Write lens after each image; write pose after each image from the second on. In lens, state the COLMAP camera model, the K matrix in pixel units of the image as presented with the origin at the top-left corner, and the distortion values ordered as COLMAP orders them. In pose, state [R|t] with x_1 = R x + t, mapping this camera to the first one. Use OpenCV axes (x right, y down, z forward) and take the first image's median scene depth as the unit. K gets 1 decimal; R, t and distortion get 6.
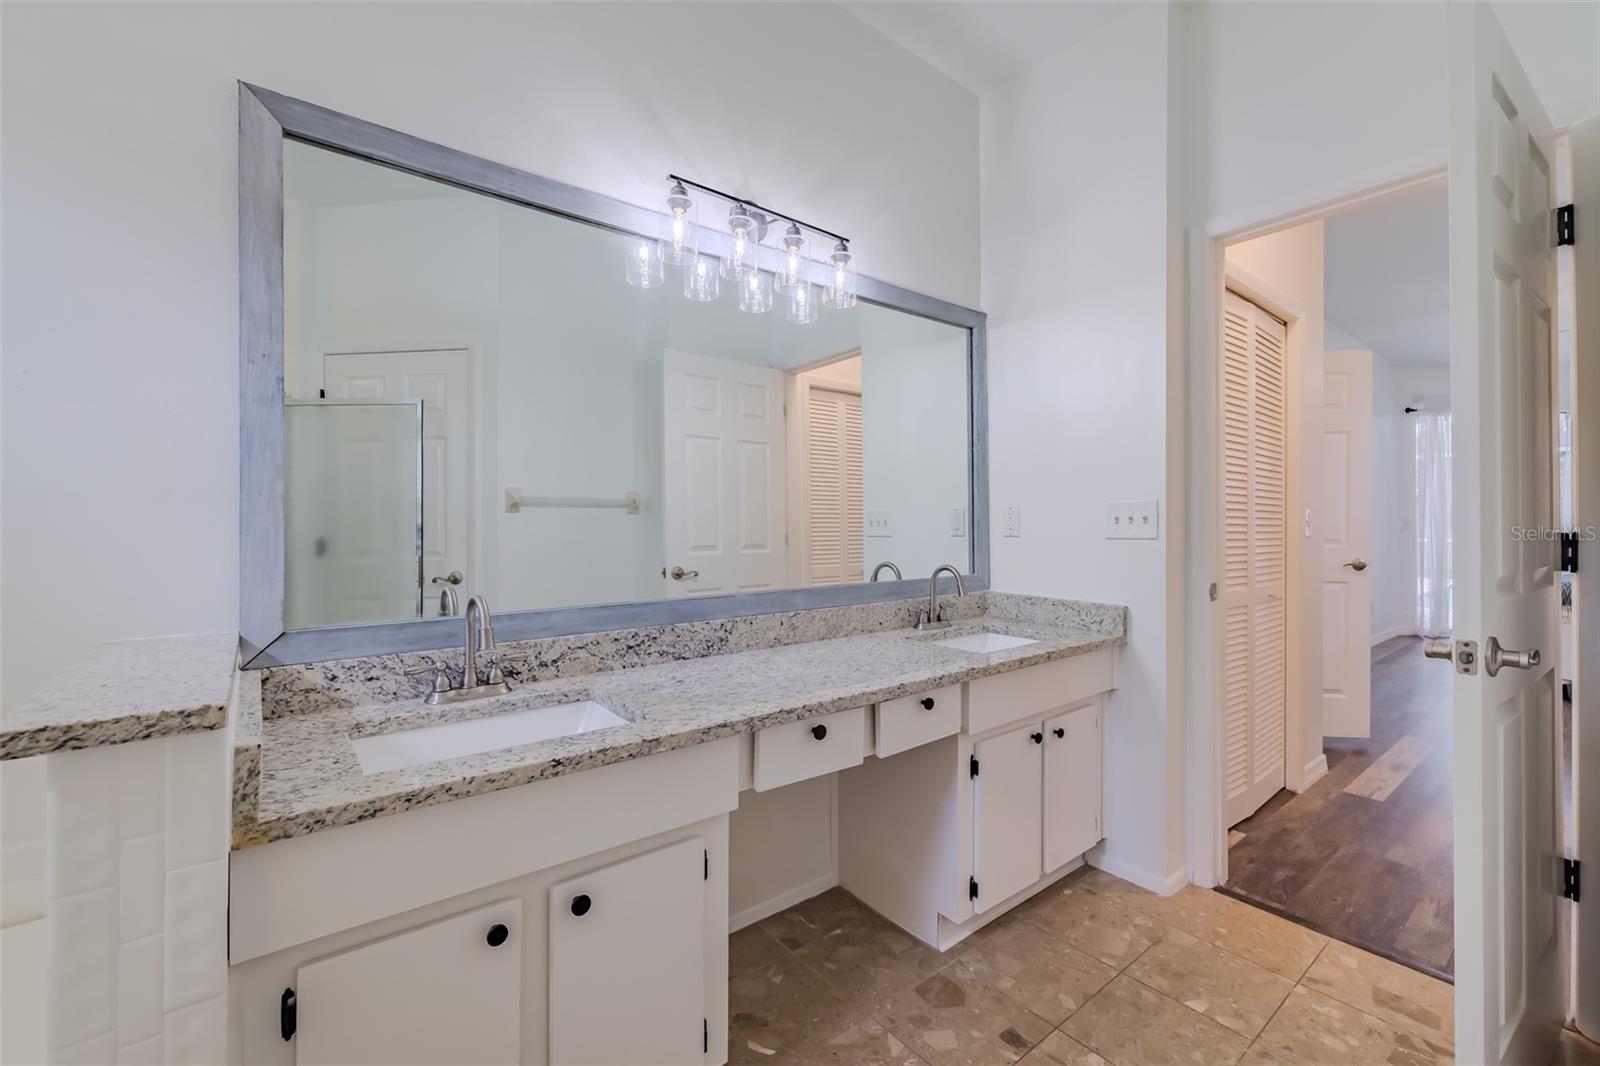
lens RADIAL K [[683.6, 0, 809.1], [0, 683.6, 522.2], [0, 0, 1]] dist [0.004781, -0.001810]
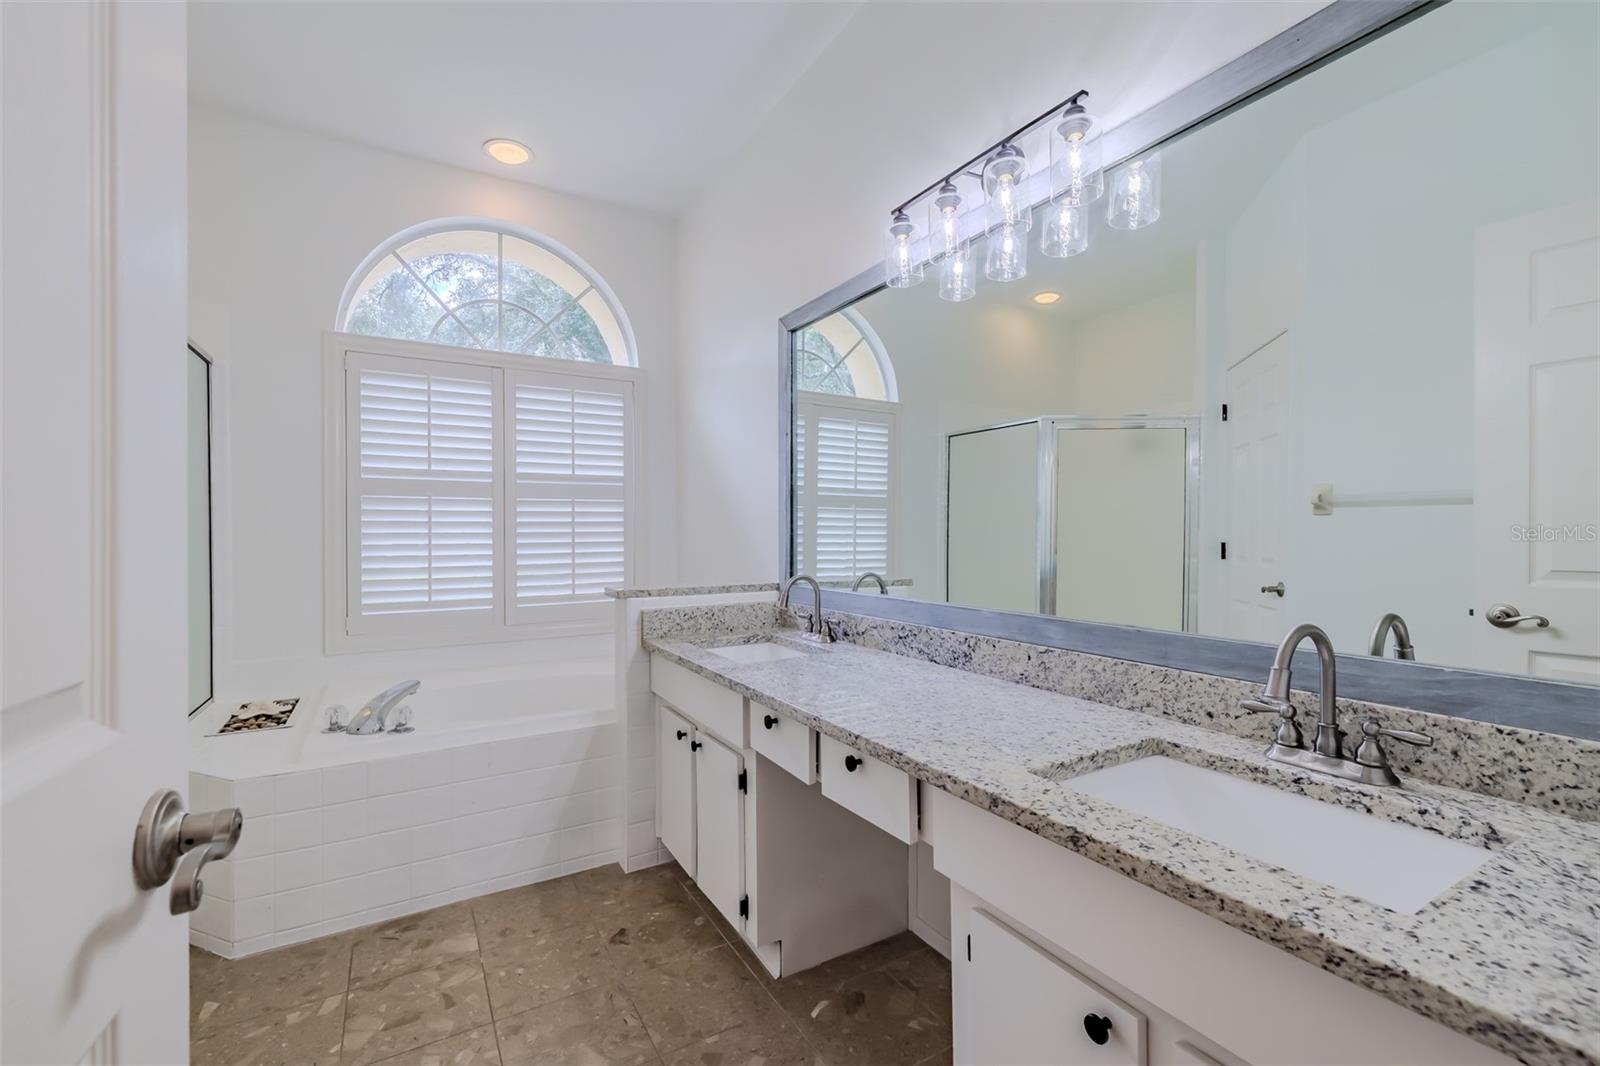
lens RADIAL K [[683.6, 0, 809.7], [0, 683.6, 535.4], [0, 0, 1]] dist [0.004781, -0.001810]
pose [[-0.136696, 0.007052, -0.990588, 0.836455], [0.003294, 0.999972, 0.006664, 0.003323], [0.990608, -0.002352, -0.136715, 0.940260]]
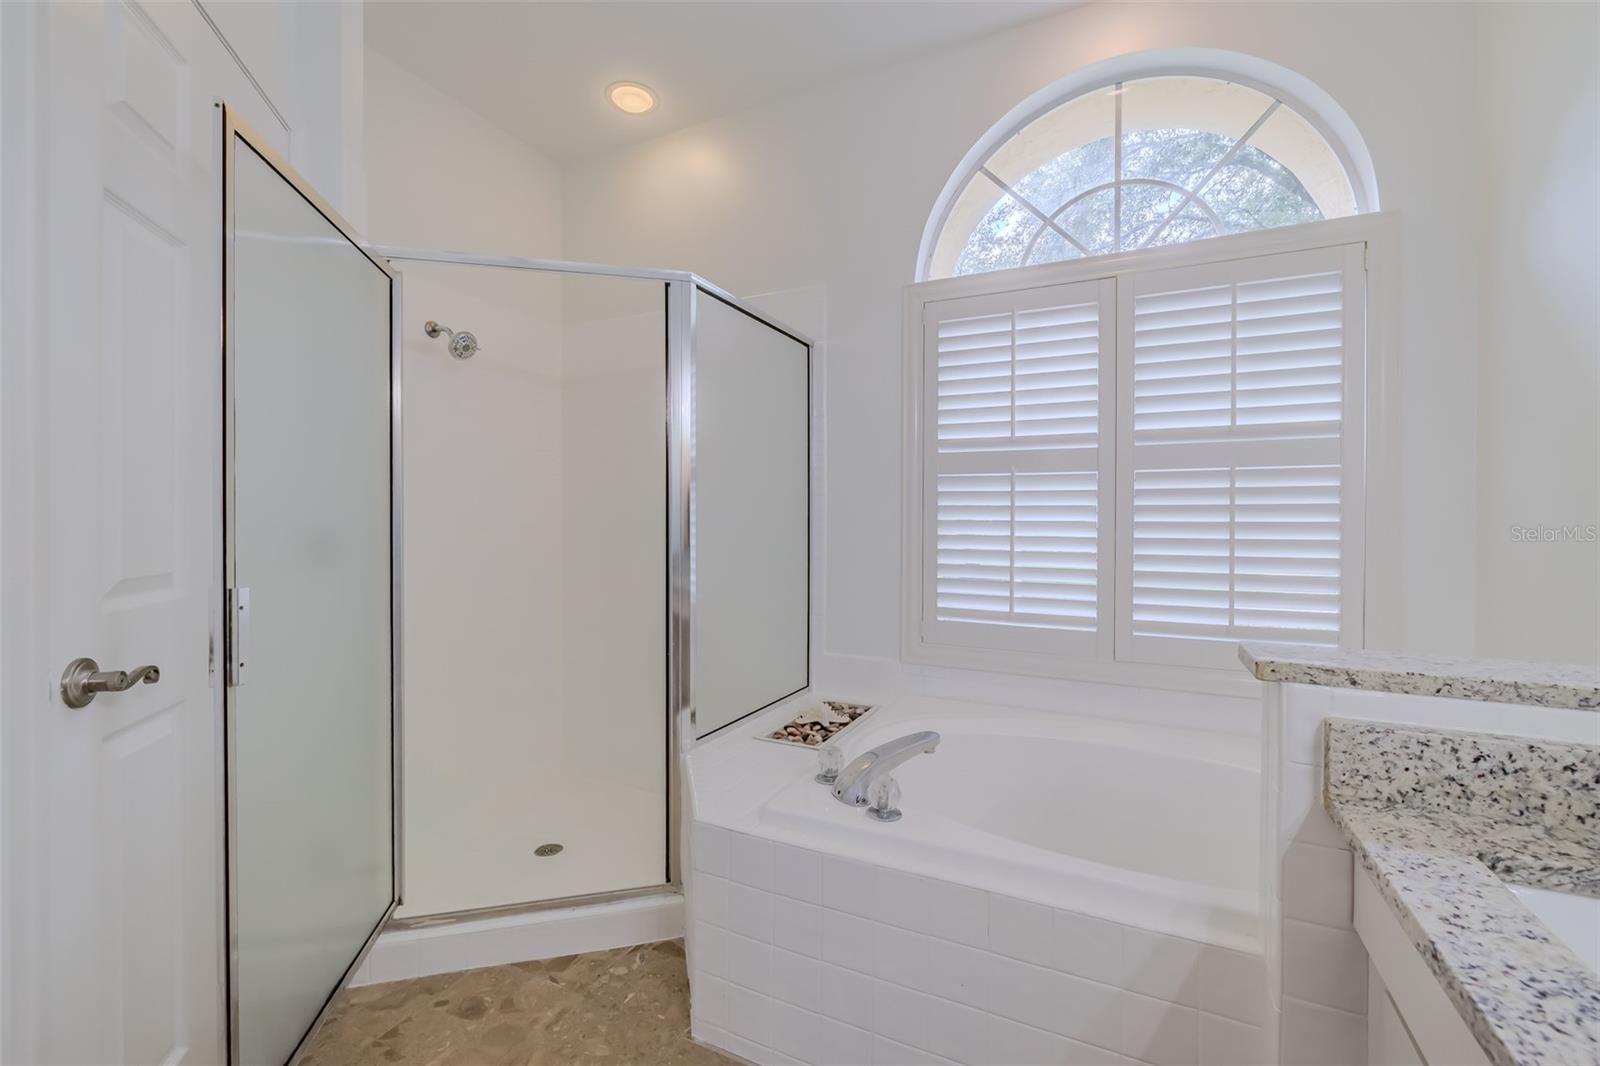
lens RADIAL K [[683.6, 0, 779.3], [0, 683.6, 516.4], [0, 0, 1]] dist [0.004781, -0.001810]
pose [[-0.910136, -0.006203, -0.414263, 0.206184], [-0.006092, 0.999980, -0.001589, 0.001351], [0.414265, 0.001078, -0.910156, 0.753795]]
